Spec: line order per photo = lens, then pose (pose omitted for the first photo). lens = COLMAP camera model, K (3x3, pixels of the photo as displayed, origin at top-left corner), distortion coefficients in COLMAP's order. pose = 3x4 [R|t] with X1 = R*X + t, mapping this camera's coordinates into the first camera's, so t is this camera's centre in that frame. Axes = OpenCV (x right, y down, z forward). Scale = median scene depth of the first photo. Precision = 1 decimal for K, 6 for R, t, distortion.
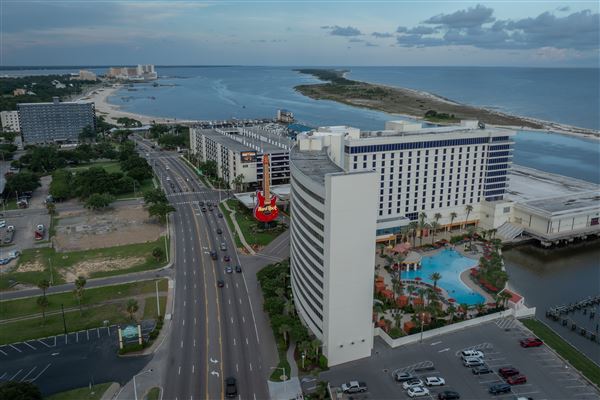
lens RADIAL K [[500.8, 0, 300.0], [0, 500.8, 200.0], [0, 0, 1]] dist [-0.013865, -0.008190]
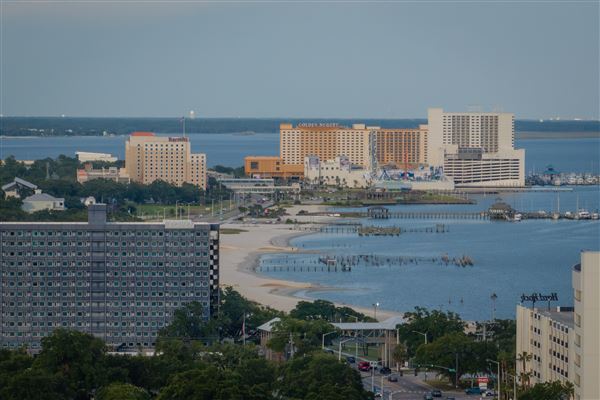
lens RADIAL K [[3435.7, 0, 300.0], [0, 3435.7, 200.0], [0, 0, 1]] dist [-0.047075, -4.831644]
pose [[0.940405, 0.018690, -0.339543, 0.061512], [-0.099427, 0.969967, -0.221985, 0.046007], [0.325196, 0.242516, 0.914020, -0.162095]]
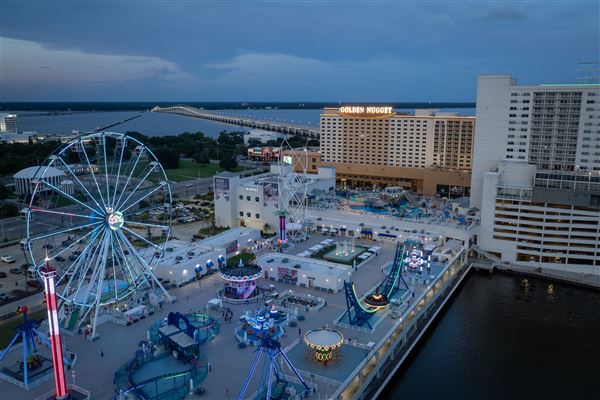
lens RADIAL K [[500.8, 0, 300.0], [0, 500.8, 200.0], [0, 0, 1]] dist [-0.013865, -0.008190]
pose [[0.595391, 0.161777, -0.786980, -0.312072], [-0.217114, 0.975472, 0.036266, -0.282189], [0.773545, 0.149272, 0.615911, 1.054268]]
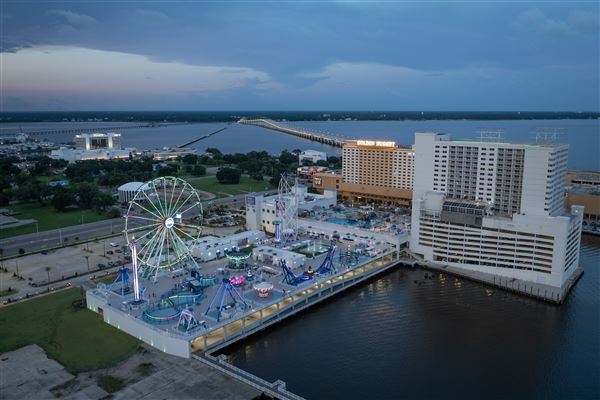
lens RADIAL K [[500.8, 0, 300.0], [0, 500.8, 200.0], [0, 0, 1]] dist [-0.013865, -0.008190]
pose [[0.451417, 0.164467, -0.877025, -0.263592], [-0.238949, 0.969252, 0.058772, -0.290904], [0.859724, 0.183034, 0.476836, 1.045469]]
